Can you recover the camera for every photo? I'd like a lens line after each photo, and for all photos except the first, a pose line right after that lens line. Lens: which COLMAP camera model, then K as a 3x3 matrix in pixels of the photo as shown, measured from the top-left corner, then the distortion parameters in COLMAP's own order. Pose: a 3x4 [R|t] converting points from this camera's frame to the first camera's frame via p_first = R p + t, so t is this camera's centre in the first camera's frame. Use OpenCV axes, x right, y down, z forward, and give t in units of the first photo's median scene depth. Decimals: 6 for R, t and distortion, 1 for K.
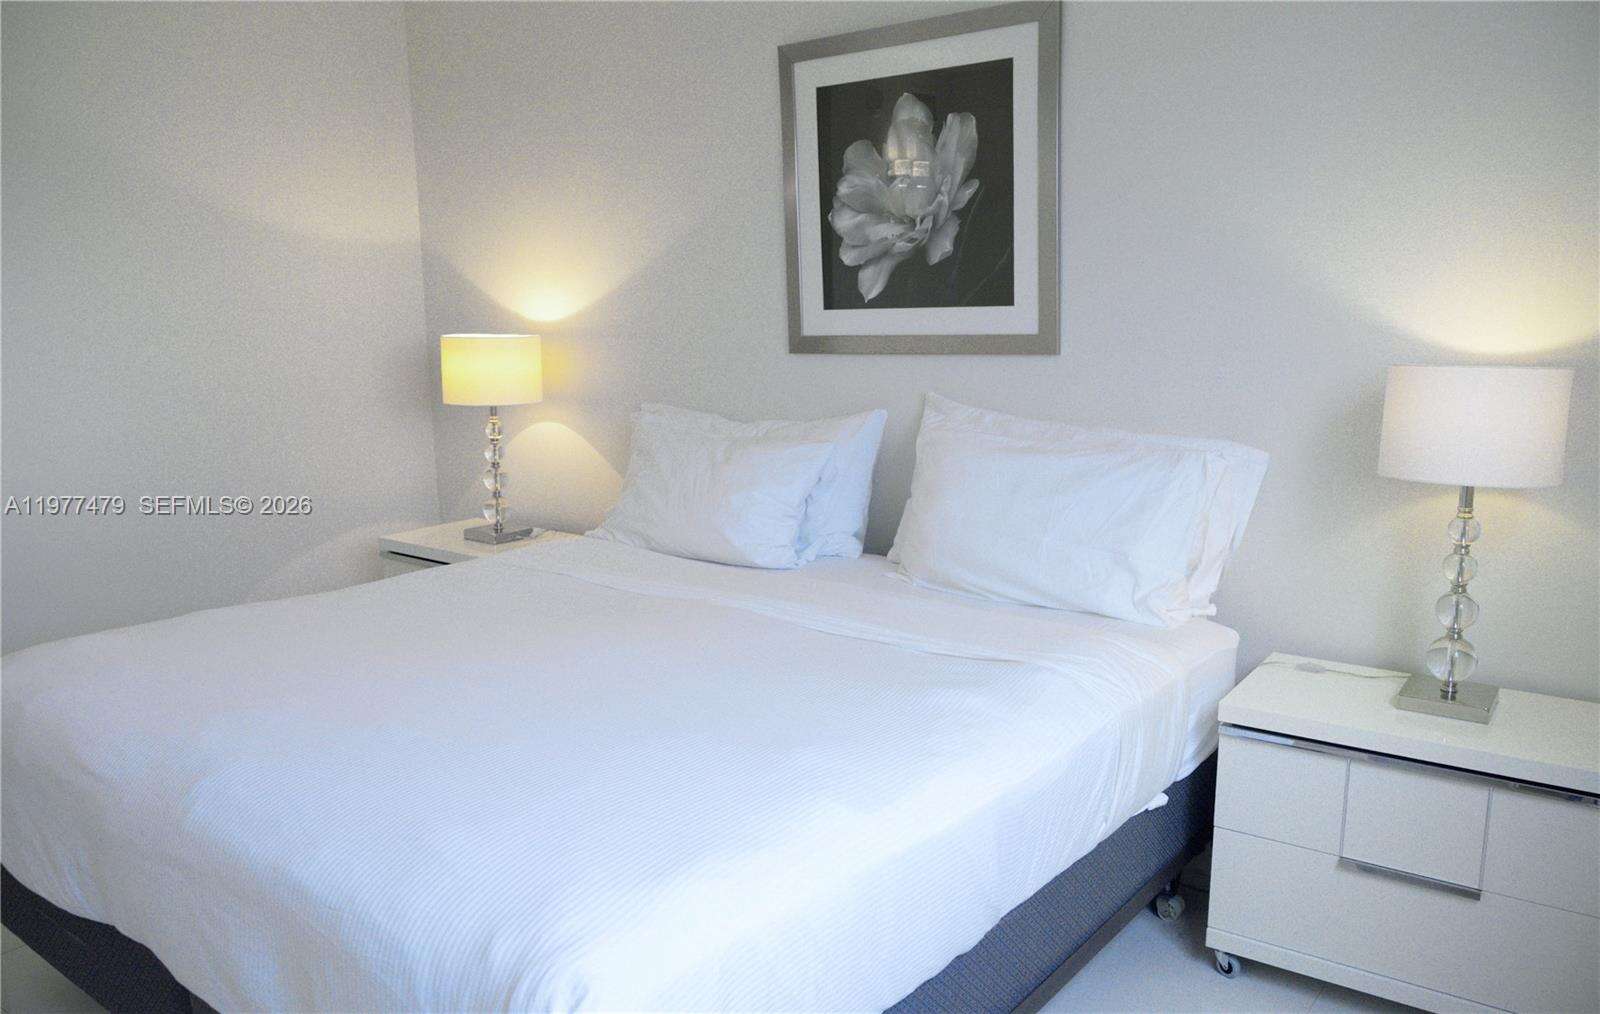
lens RADIAL K [[1694.1, 0, 800.0], [0, 1694.1, 507.0], [0, 0, 1]] dist [0.220125, 0.004283]
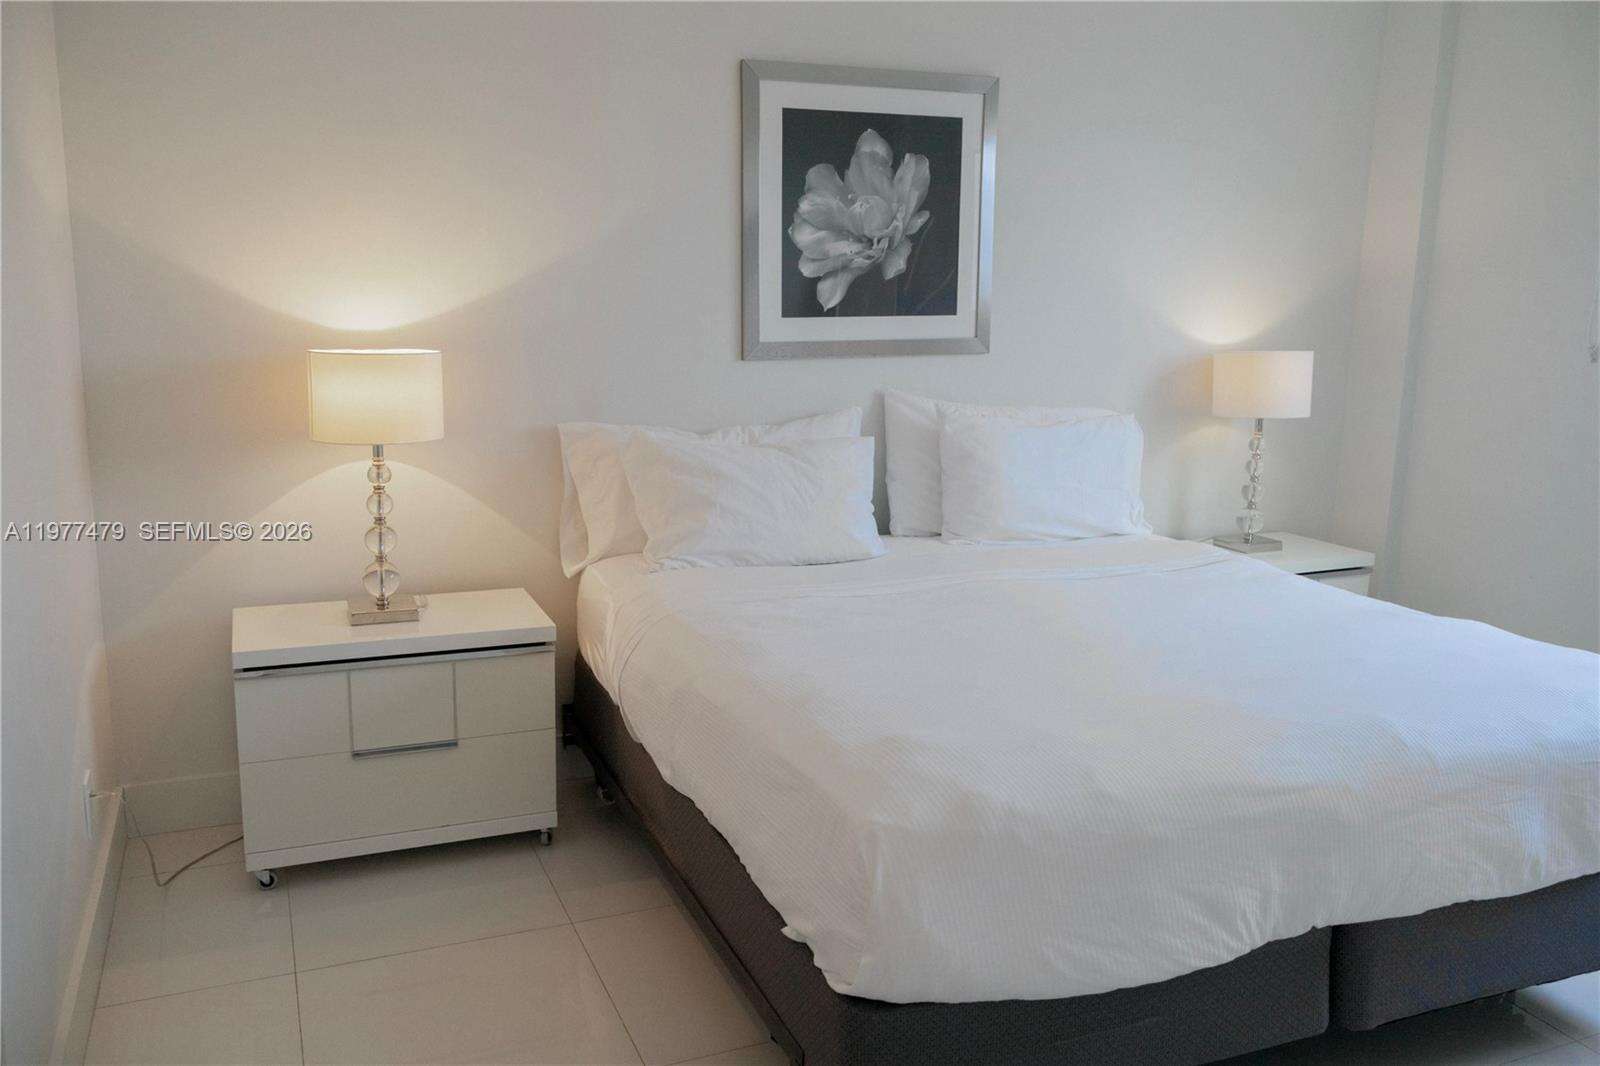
lens RADIAL K [[1330.4, 0, 800.0], [0, 1330.4, 533.0], [0, 0, 1]] dist [0.044247, 0.002559]
pose [[0.341046, -0.166083, 0.925259, -0.815602], [0.095248, 0.985309, 0.141754, -0.104789], [-0.935209, 0.039785, 0.351855, 0.731855]]
